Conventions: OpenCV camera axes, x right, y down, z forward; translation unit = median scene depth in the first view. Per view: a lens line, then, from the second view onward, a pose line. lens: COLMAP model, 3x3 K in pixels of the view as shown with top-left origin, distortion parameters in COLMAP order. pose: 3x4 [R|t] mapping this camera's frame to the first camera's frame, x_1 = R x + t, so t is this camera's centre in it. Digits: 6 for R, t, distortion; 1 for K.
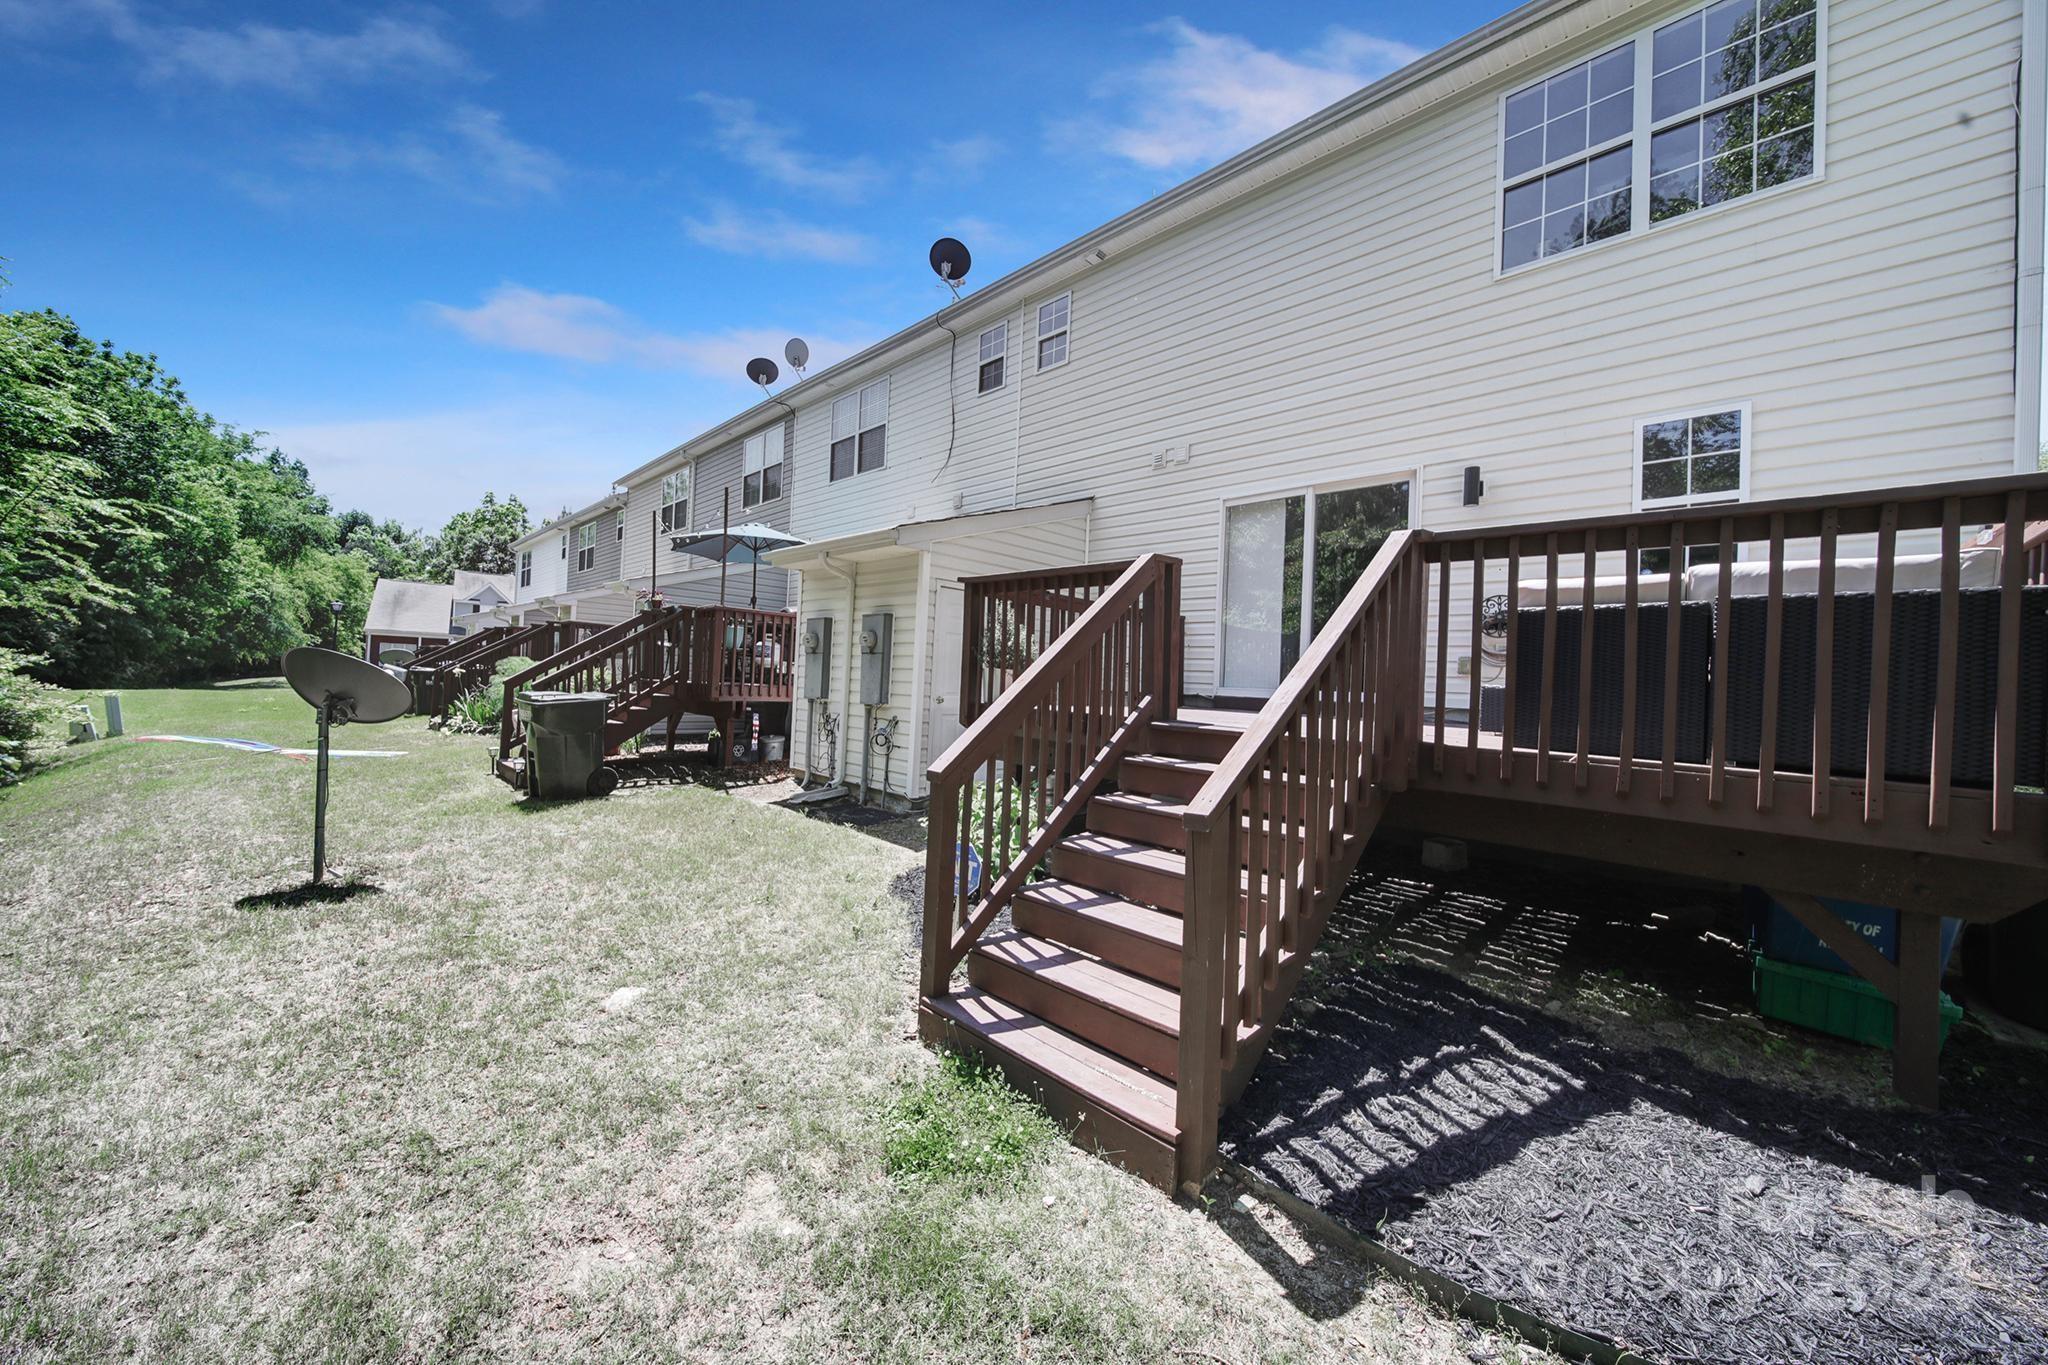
lens RADIAL K [[730.5, 0, 1024.1], [0, 730.5, 685.1], [0, 0, 1]] dist [0.000480, -0.000098]
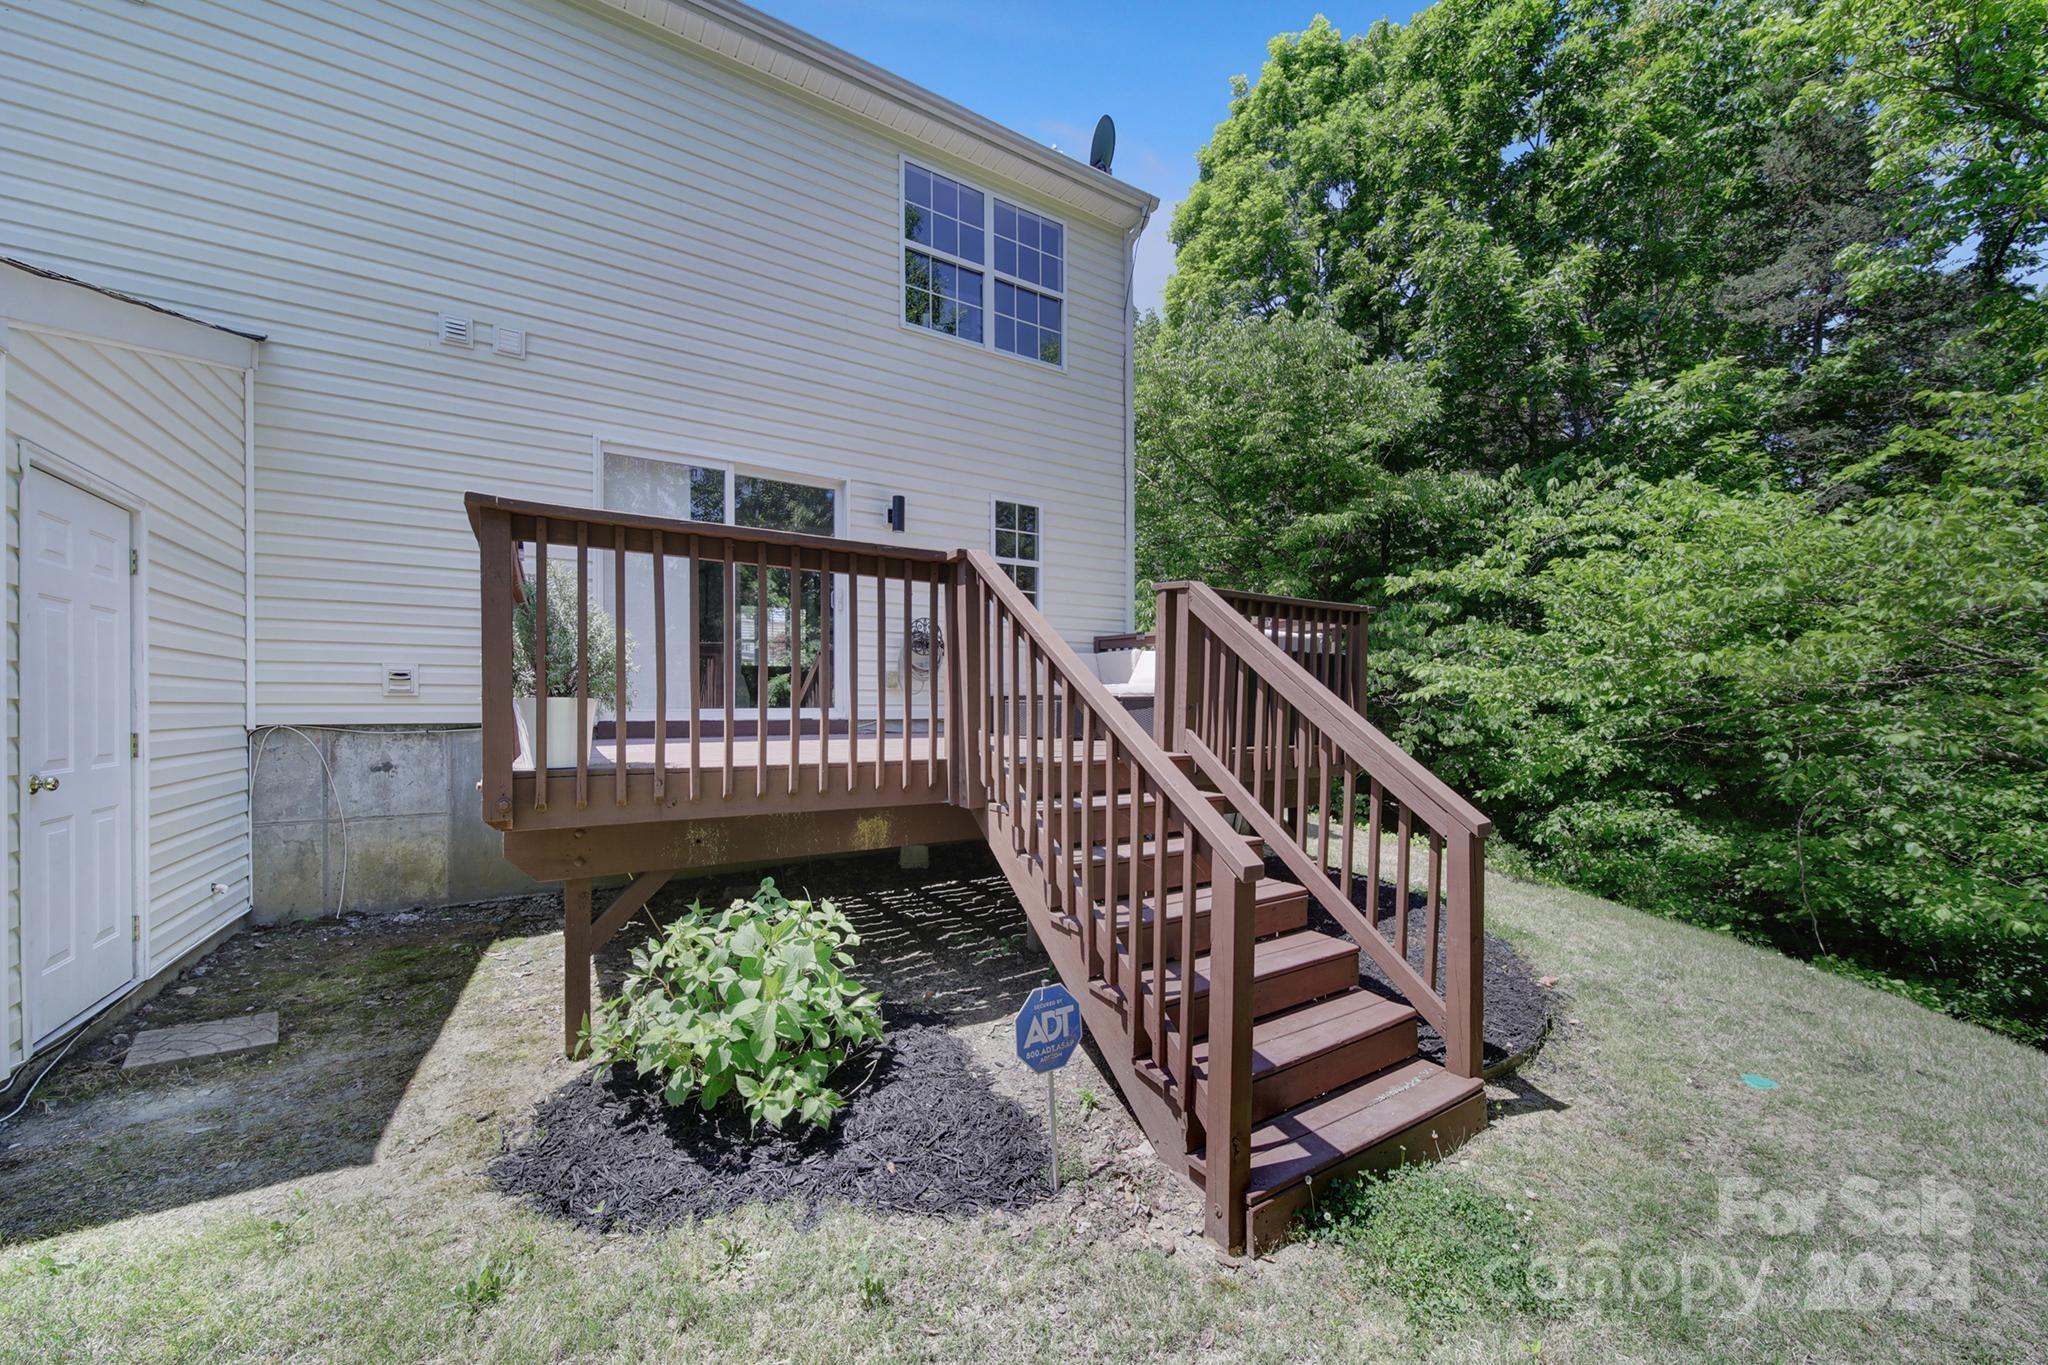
lens RADIAL K [[768.3, 0, 1031.9], [0, 768.3, 706.4], [0, 0, 1]] dist [0.000829, 0.000005]
pose [[0.216130, -0.045730, 0.975293, -0.470545], [0.010313, 0.998954, 0.044554, -0.036325], [-0.976310, 0.000429, 0.216375, 0.565772]]
